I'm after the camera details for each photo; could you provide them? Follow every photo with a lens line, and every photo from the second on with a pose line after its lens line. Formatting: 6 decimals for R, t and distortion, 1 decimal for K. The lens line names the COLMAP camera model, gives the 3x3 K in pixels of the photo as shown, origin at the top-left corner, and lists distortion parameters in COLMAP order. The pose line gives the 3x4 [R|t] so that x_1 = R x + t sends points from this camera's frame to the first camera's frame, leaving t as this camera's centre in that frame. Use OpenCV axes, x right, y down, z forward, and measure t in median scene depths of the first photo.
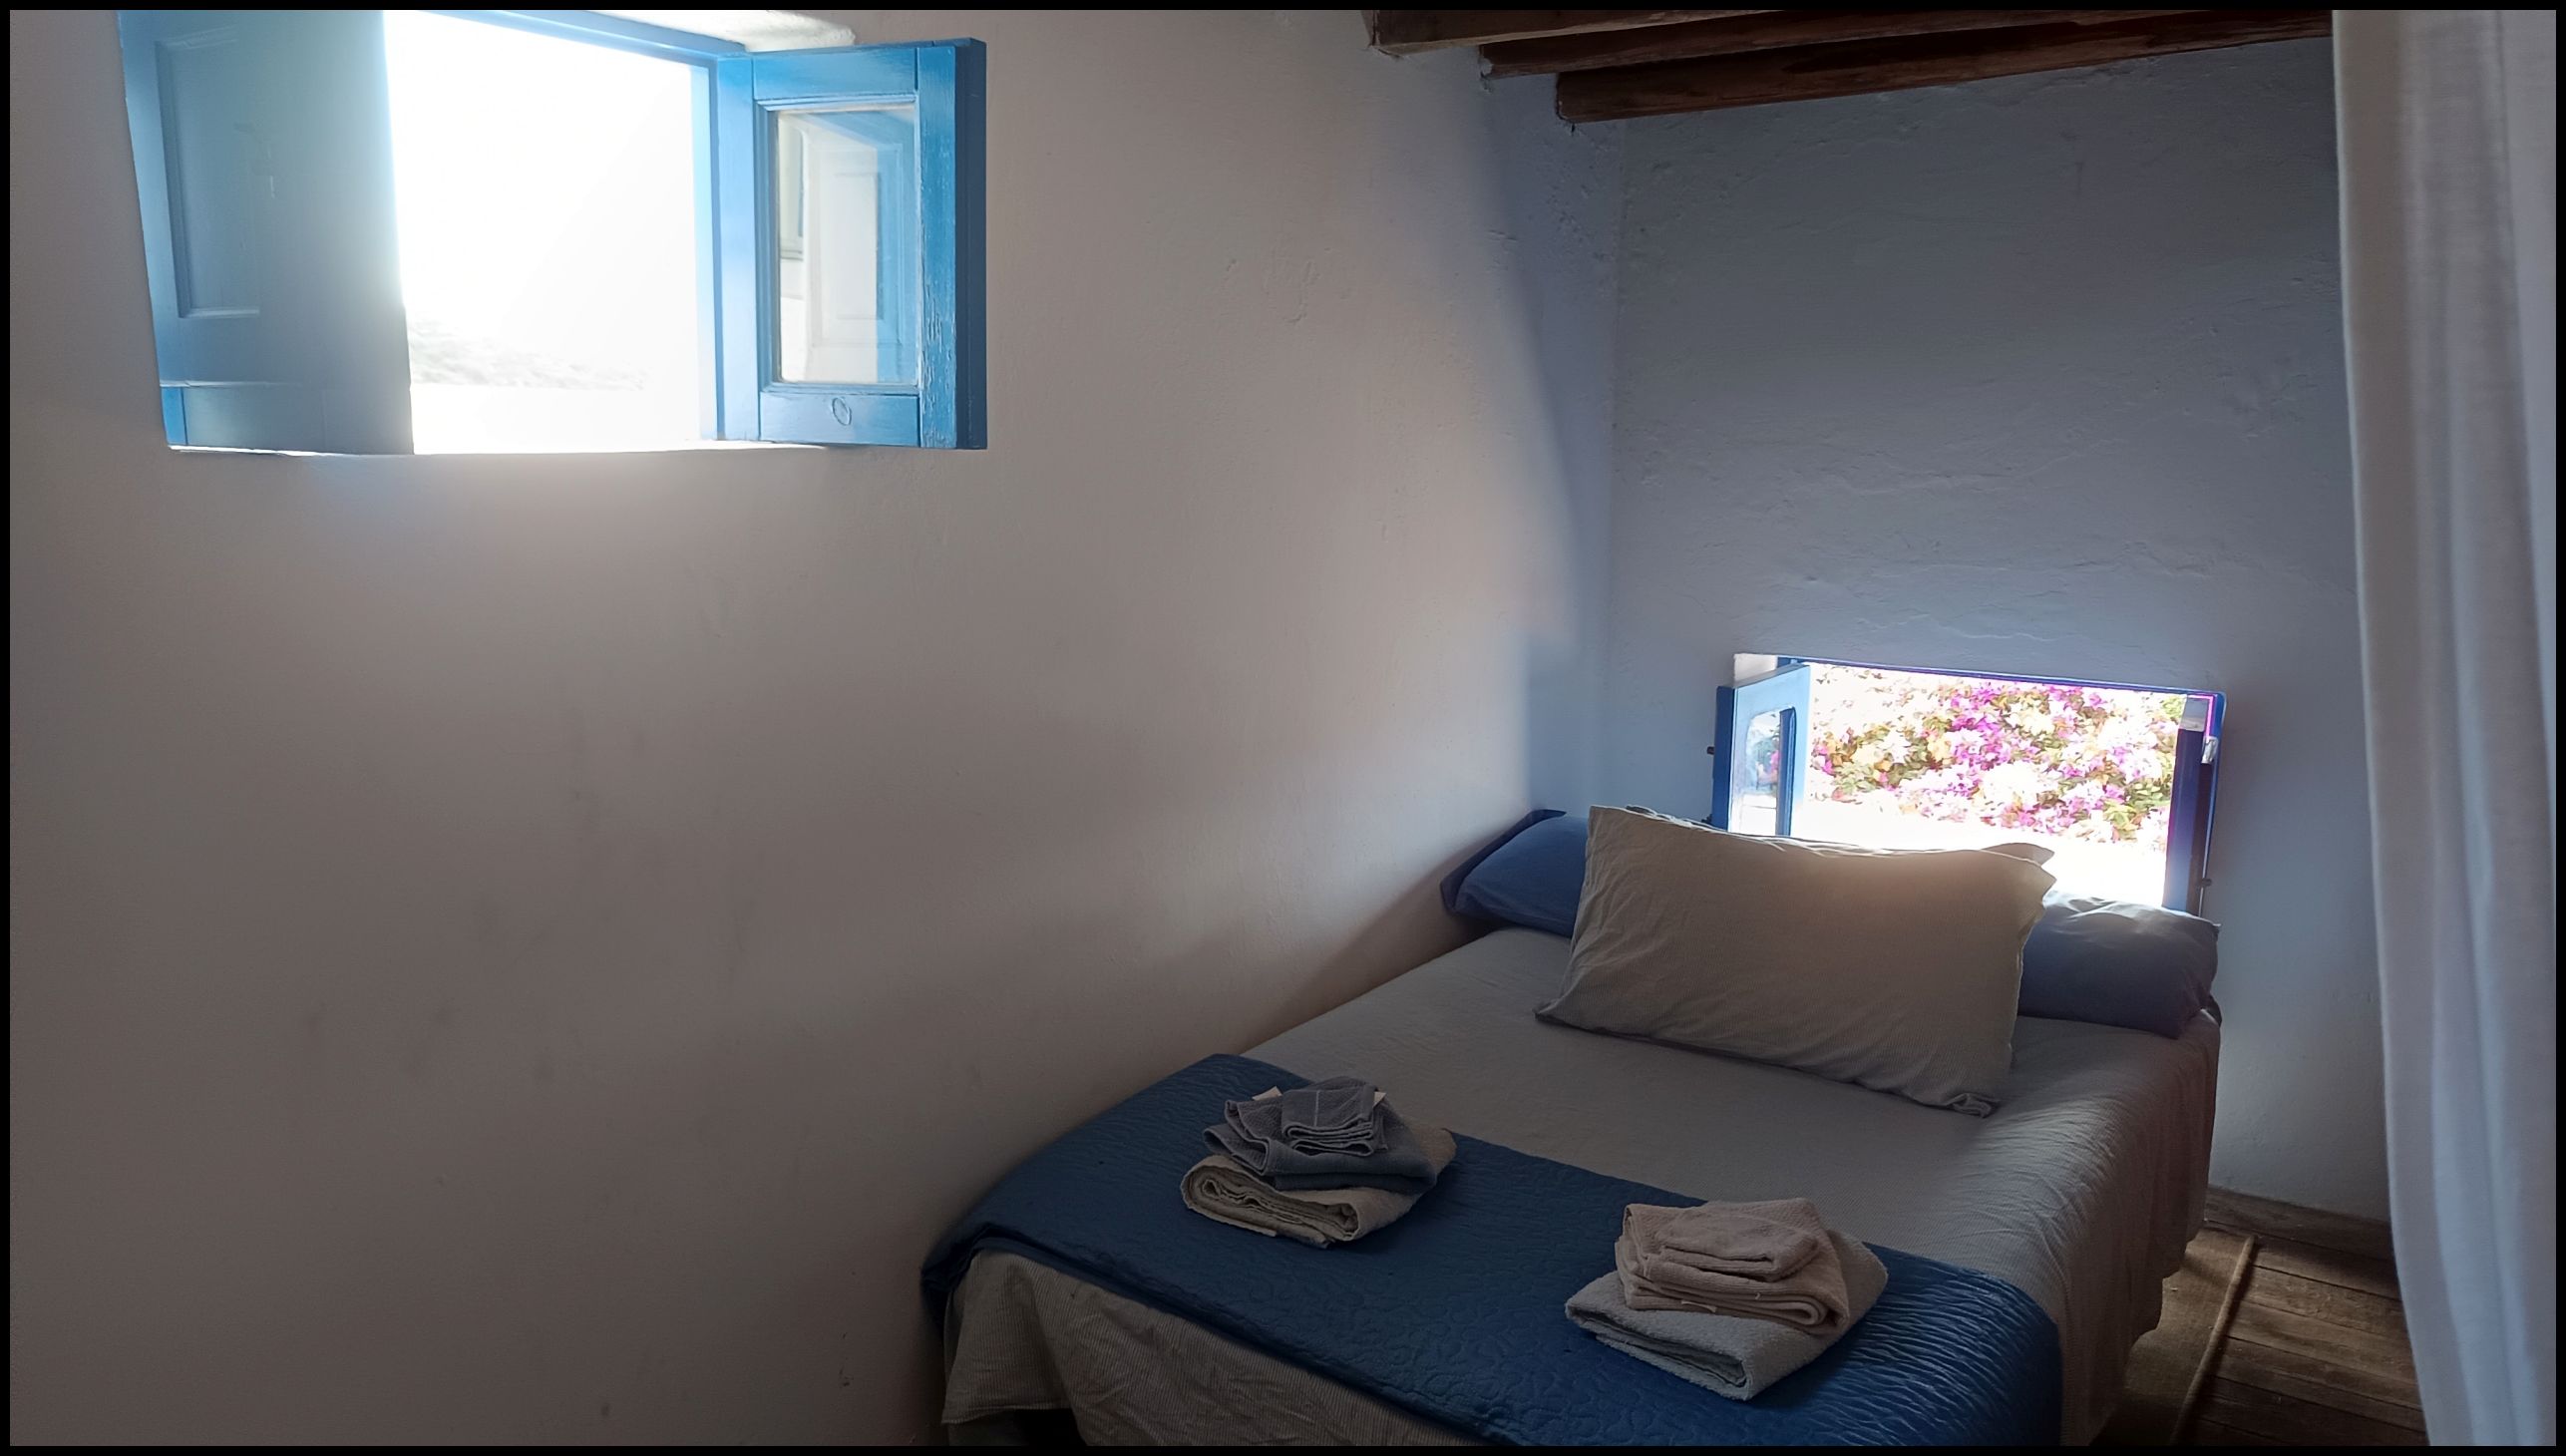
lens RADIAL K [[1779.6, 0, 1273.5], [0, 1779.6, 726.2], [0, 0, 1]] dist [-0.005458, 0.000246]
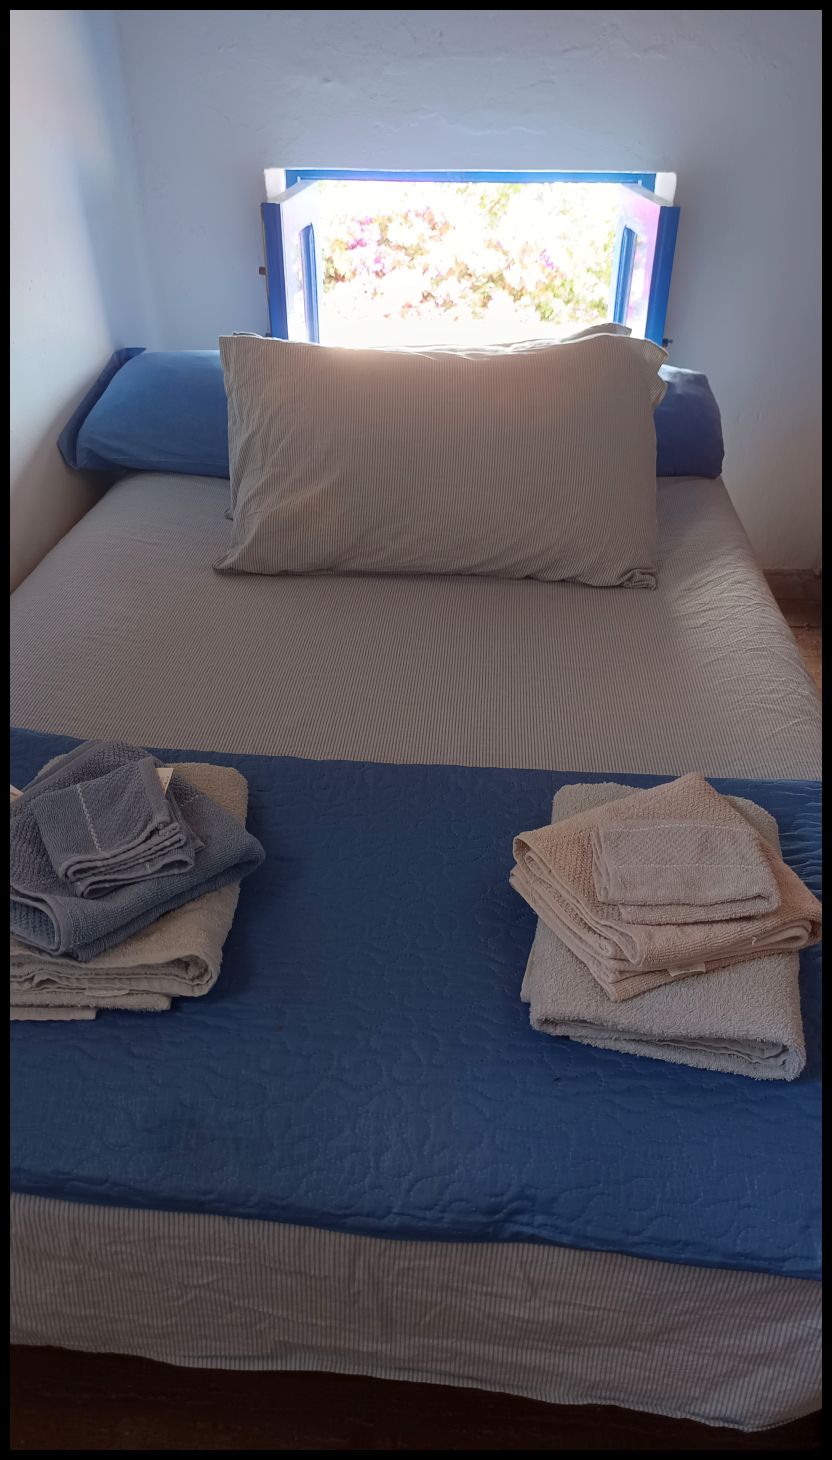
lens RADIAL K [[1012.6, 0, 416.6], [0, 1012.6, 747.0], [0, 0, 1]] dist [-0.005458, 0.000246]
pose [[0.860512, -0.293658, 0.416273, -0.018993], [0.091849, 0.893180, 0.440221, 0.013498], [-0.501081, -0.340581, 0.795564, 0.471678]]
